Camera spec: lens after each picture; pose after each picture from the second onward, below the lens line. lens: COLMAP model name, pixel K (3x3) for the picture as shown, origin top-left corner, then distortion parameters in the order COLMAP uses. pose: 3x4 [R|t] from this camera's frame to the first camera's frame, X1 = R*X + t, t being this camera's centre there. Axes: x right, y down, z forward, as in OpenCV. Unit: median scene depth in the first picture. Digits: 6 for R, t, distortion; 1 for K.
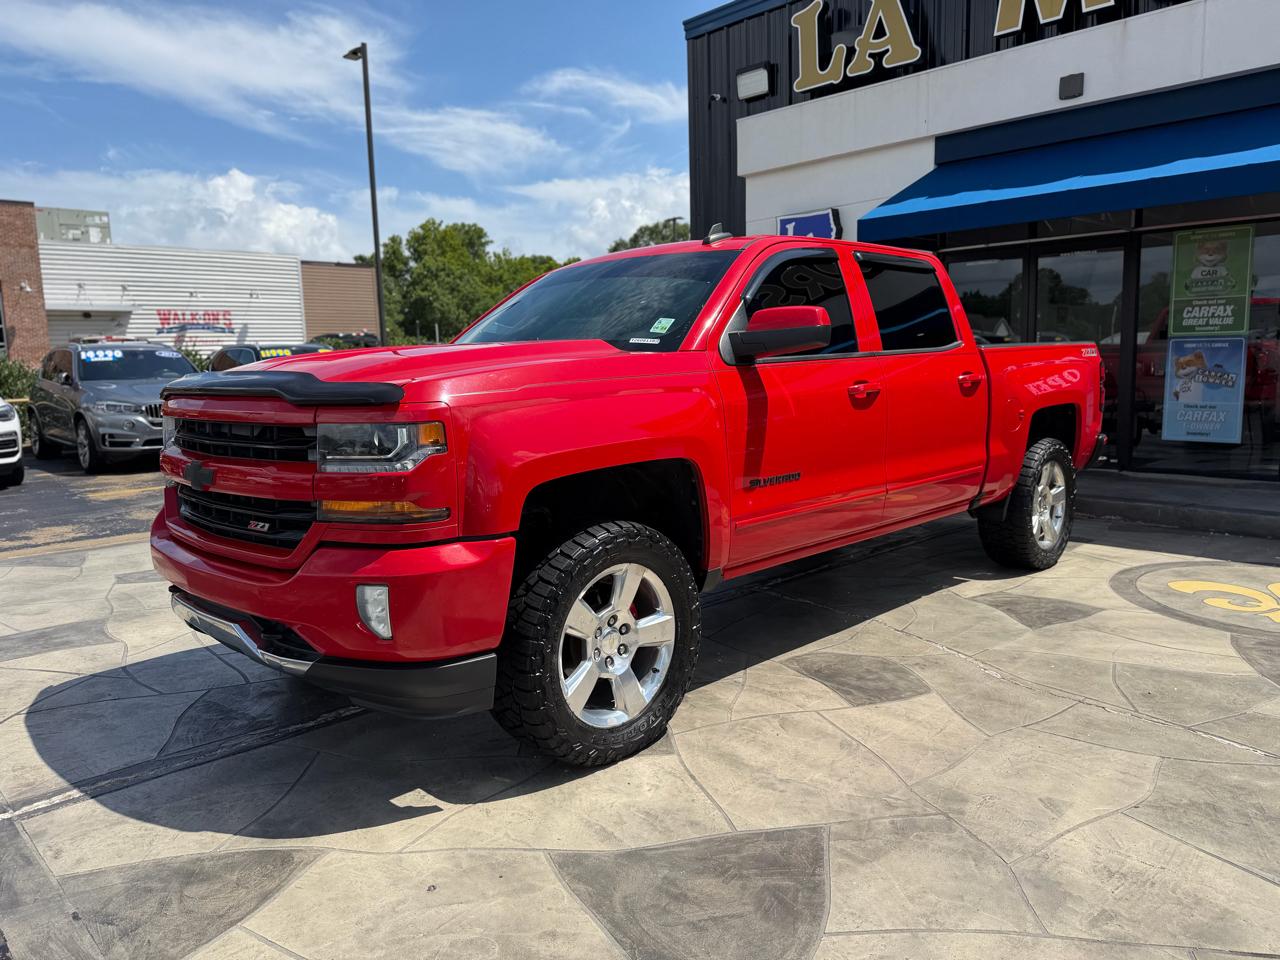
lens RADIAL K [[902.0, 0, 649.3], [0, 902.0, 476.9], [0, 0, 1]] dist [0.045270, -0.059128]
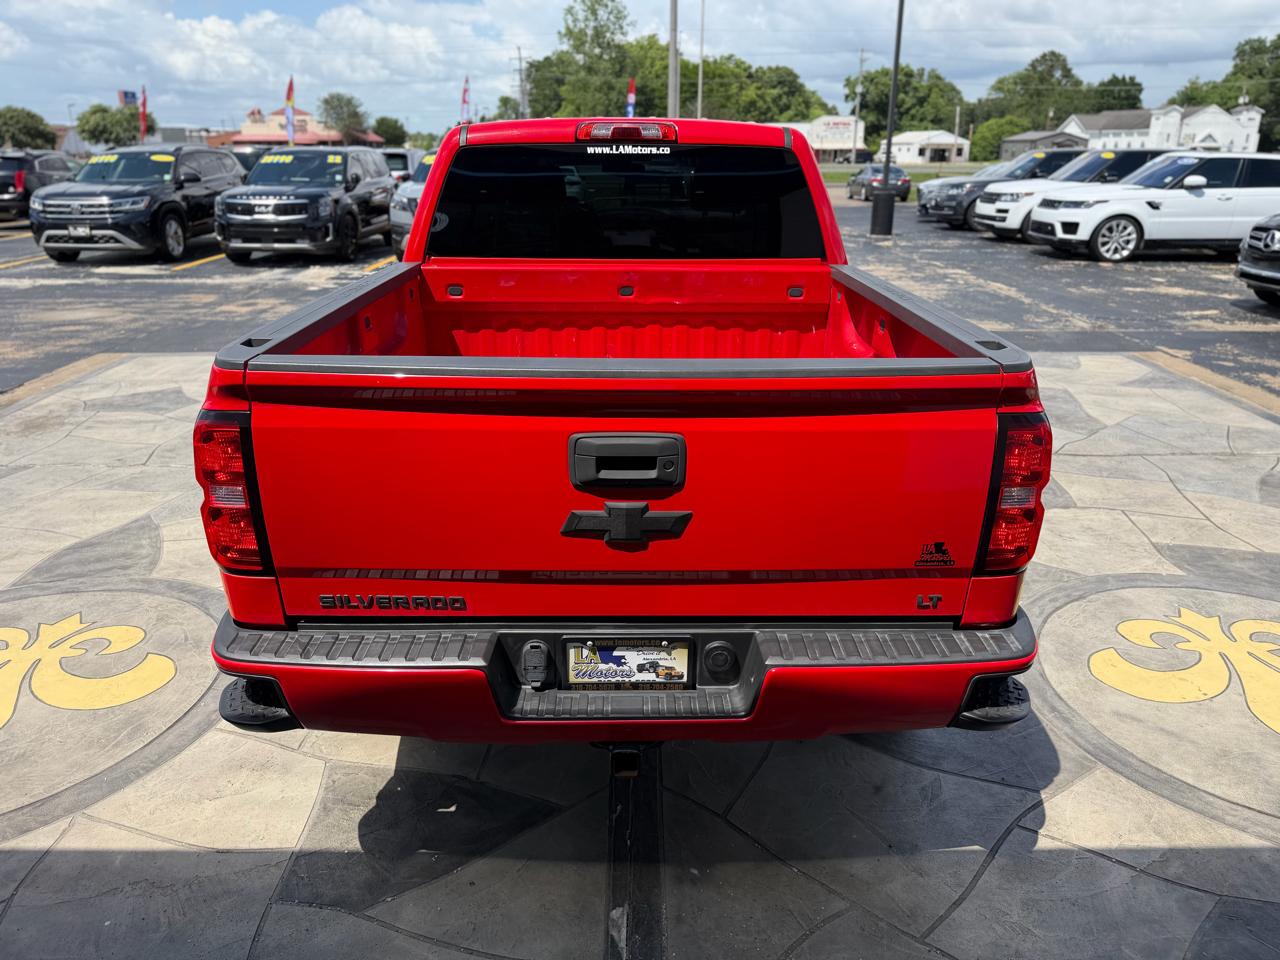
lens RADIAL K [[902.0, 0, 641.8], [0, 902.0, 487.5], [0, 0, 1]] dist [0.045270, -0.059128]
pose [[-0.701533, 0.270685, -0.659228, 0.842401], [-0.077673, 0.890500, 0.448305, -0.360550], [0.708391, 0.365705, -0.603690, 1.823267]]
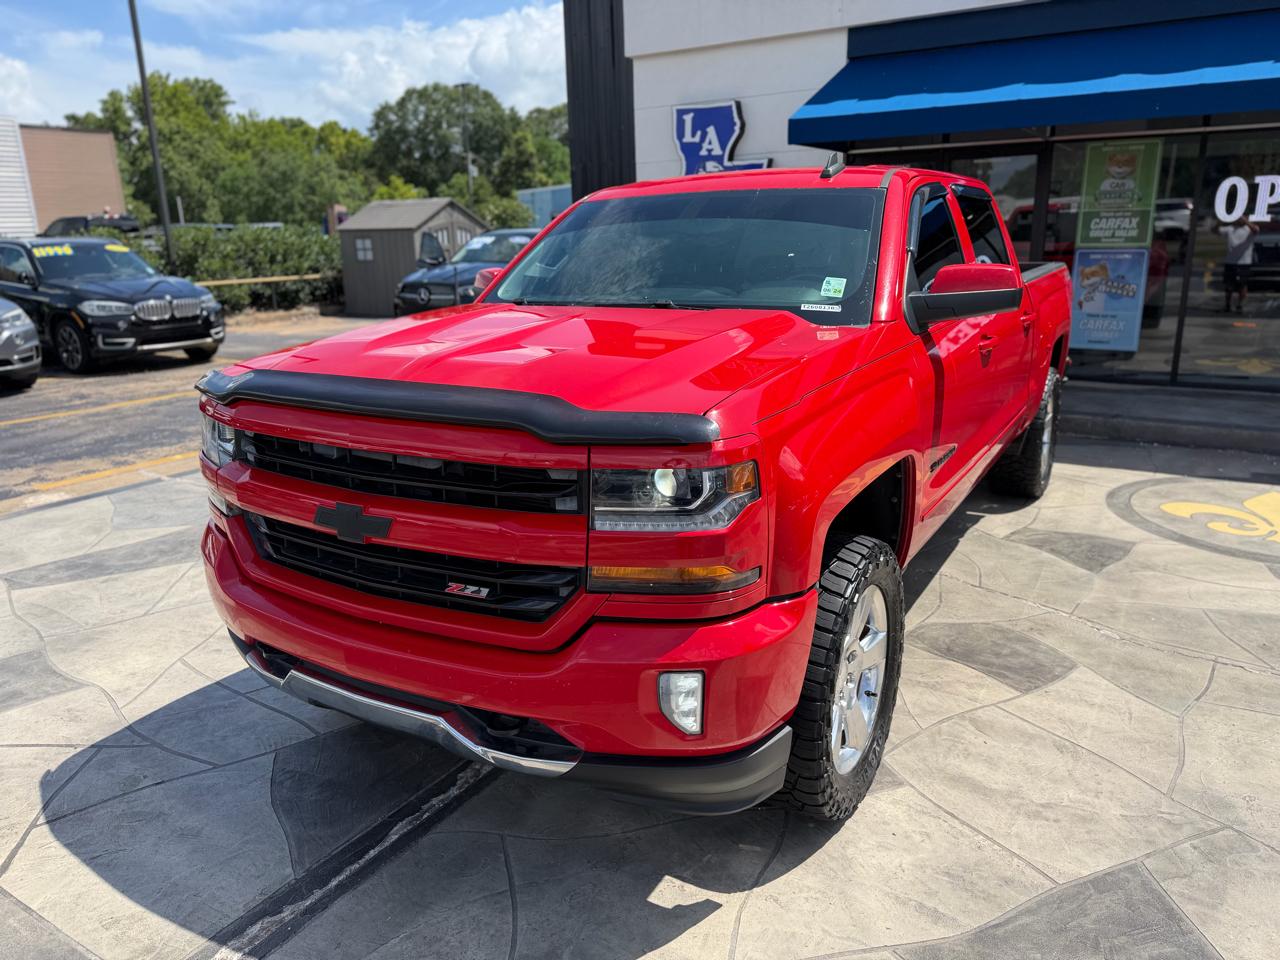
lens RADIAL K [[902.0, 0, 648.0], [0, 902.0, 481.6], [0, 0, 1]] dist [0.045270, -0.059128]
pose [[0.971569, -0.061071, 0.228746, -0.281606], [0.029838, 0.990040, 0.137588, -0.086037], [-0.234871, -0.126851, 0.963714, 0.152586]]
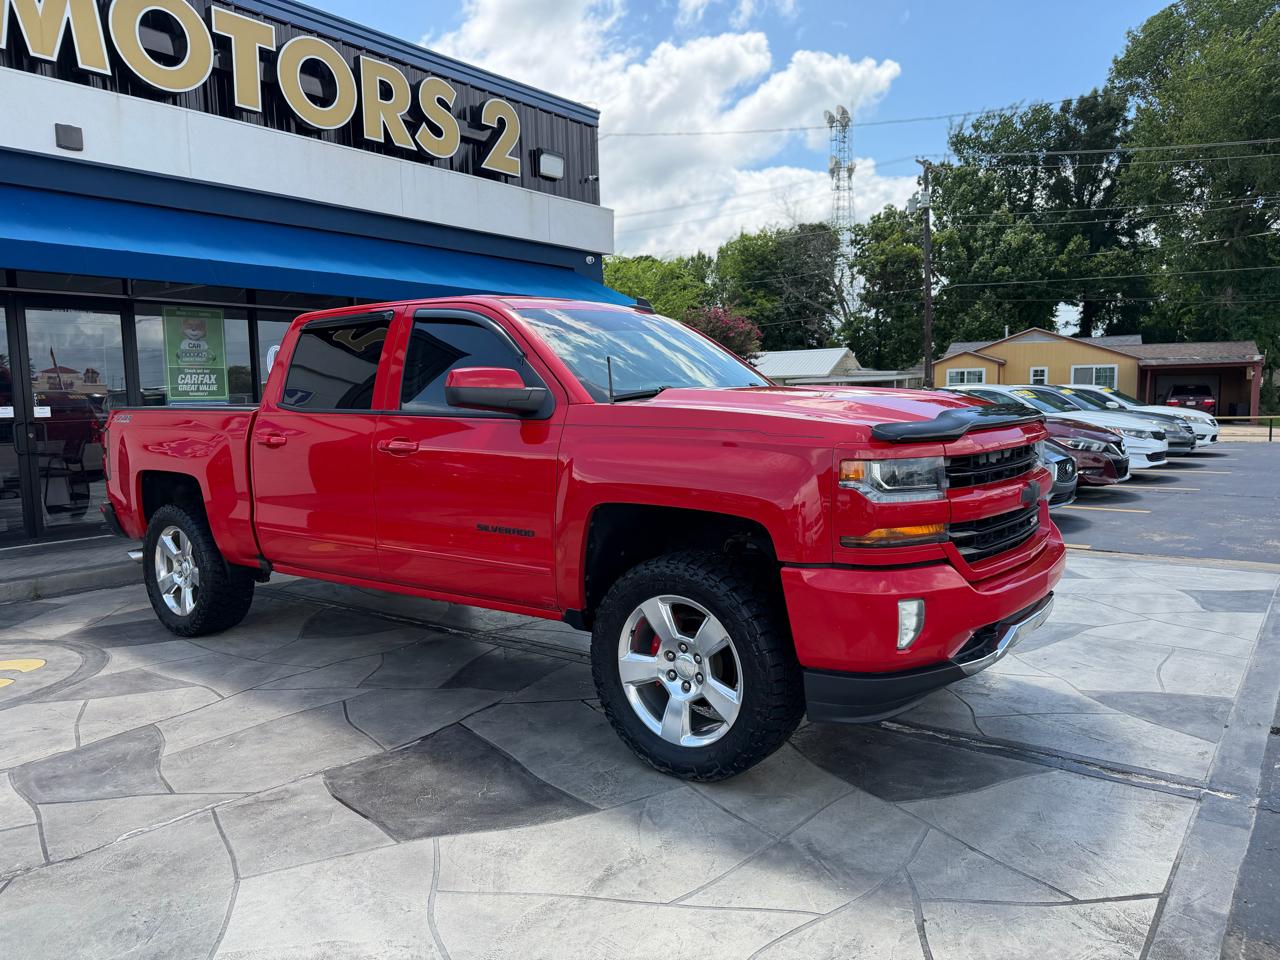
lens RADIAL K [[903.3, 0, 641.3], [0, 903.3, 468.4], [0, 0, 1]] dist [0.021023, -0.031776]
pose [[-0.124151, -0.055062, 0.990734, -1.037898], [0.151277, 0.985737, 0.073741, -0.125754], [-0.980664, 0.159031, -0.114051, 1.064442]]
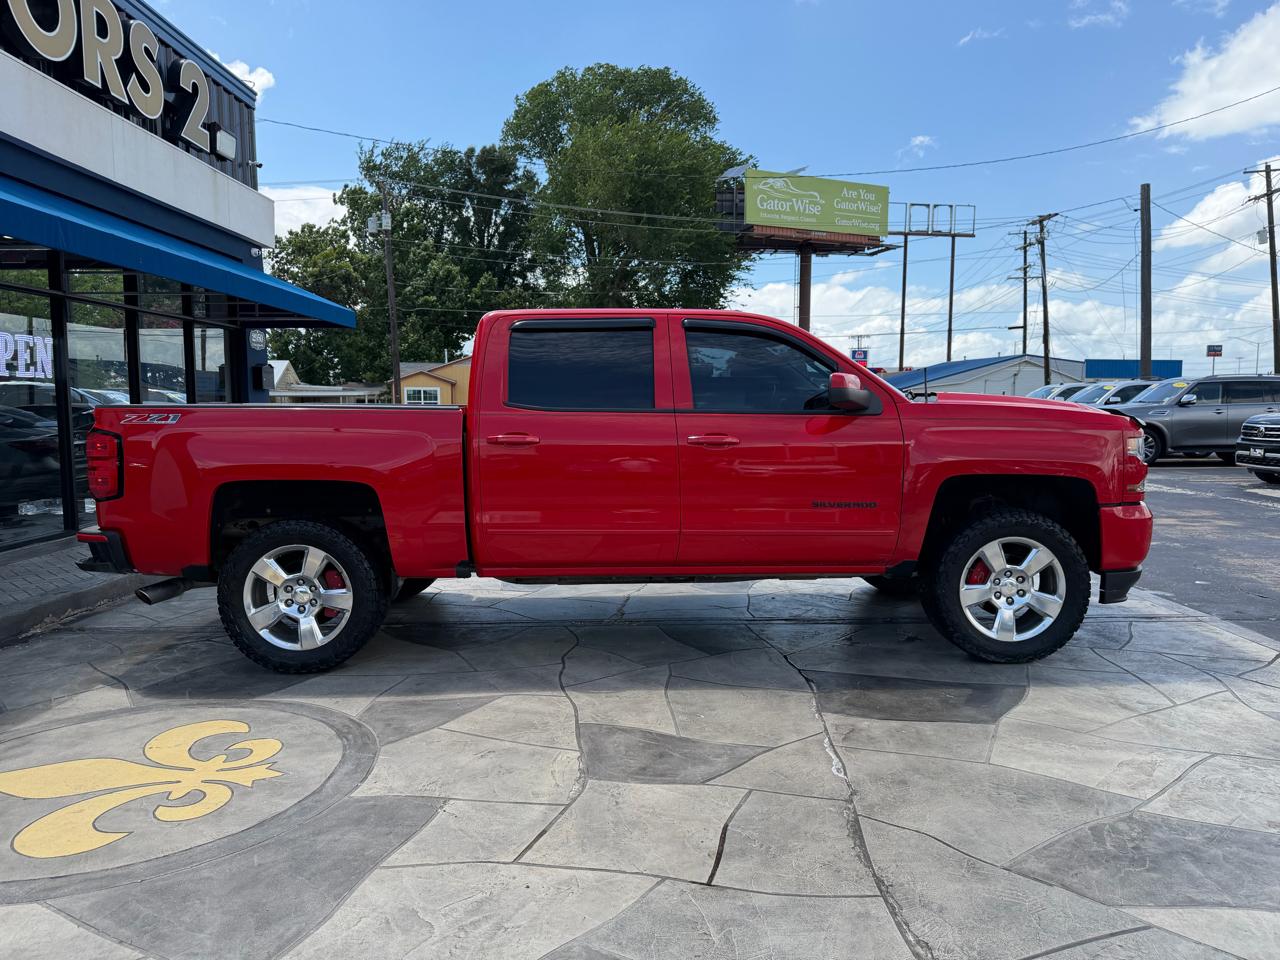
lens RADIAL K [[902.0, 0, 642.6], [0, 902.0, 470.7], [0, 0, 1]] dist [0.045270, -0.059128]
pose [[-0.711339, -0.024560, 0.702420, -0.765857], [0.110897, 0.982949, 0.146675, -0.244956], [-0.694045, 0.182232, -0.696486, 1.980591]]
